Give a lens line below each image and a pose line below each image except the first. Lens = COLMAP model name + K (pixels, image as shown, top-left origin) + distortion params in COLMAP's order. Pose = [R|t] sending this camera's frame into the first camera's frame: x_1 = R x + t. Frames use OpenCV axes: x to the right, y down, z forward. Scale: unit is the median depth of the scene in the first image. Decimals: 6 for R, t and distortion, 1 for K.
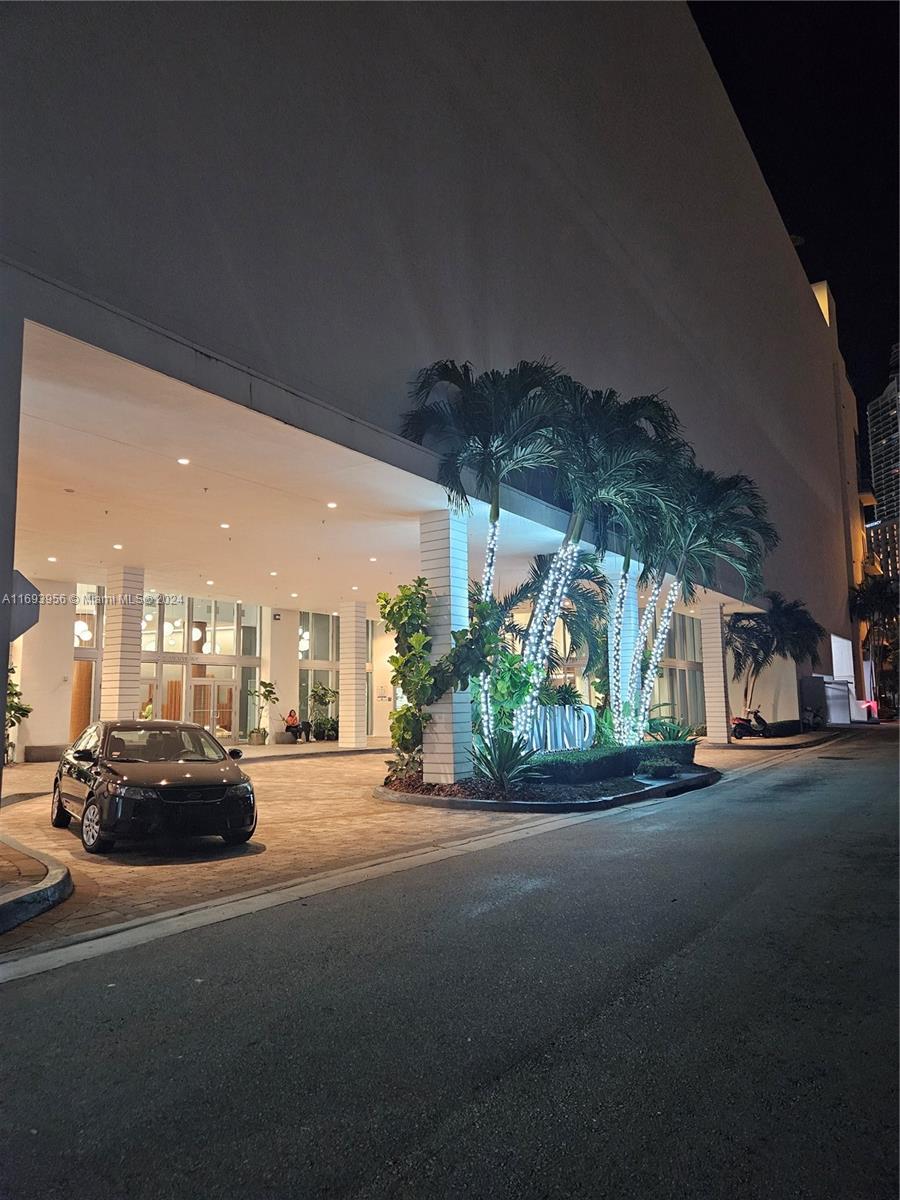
lens RADIAL K [[777.1, 0, 445.8], [0, 777.1, 603.6], [0, 0, 1]] dist [0.091162, -0.082244]
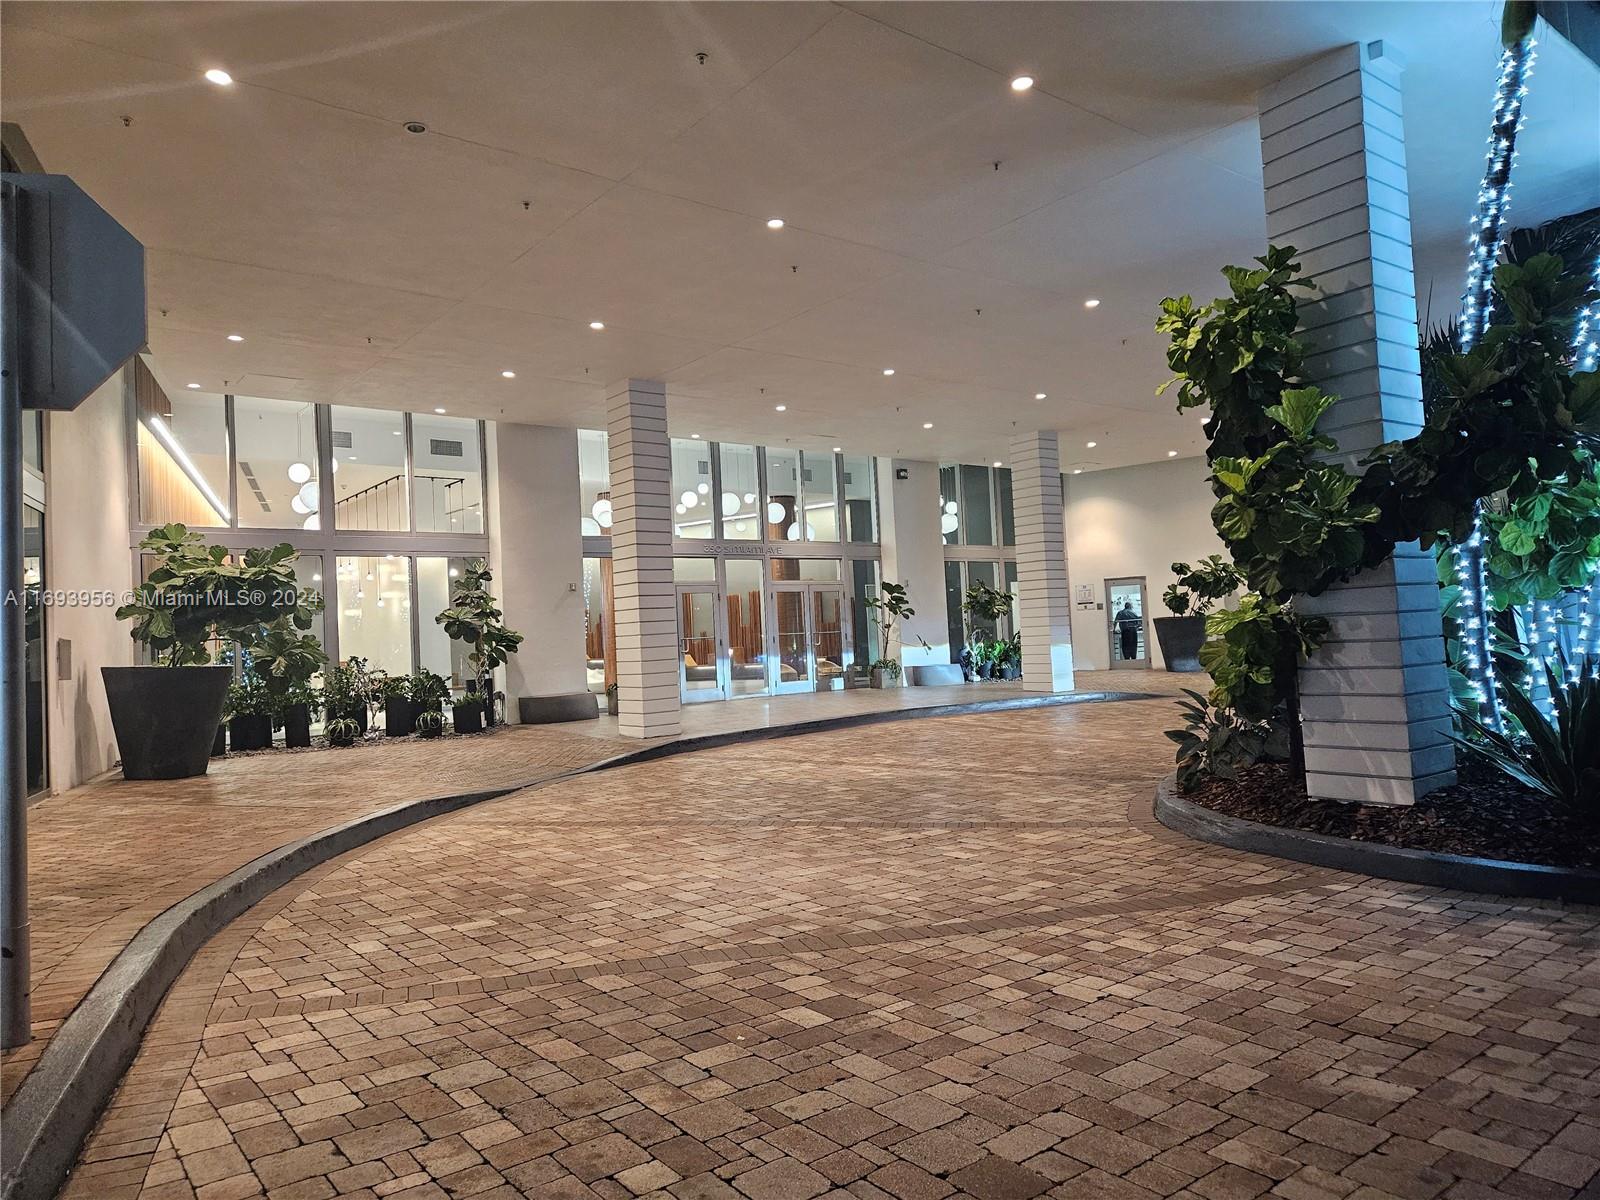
lens RADIAL K [[1036.2, 0, 800.0], [0, 1036.2, 600.0], [0, 0, 1]] dist [0.091162, -0.082244]
pose [[0.949209, -0.044164, -0.311531, -0.067793], [0.076390, 0.992824, 0.092005, 0.046660], [0.305232, -0.111130, 0.945772, 0.308278]]
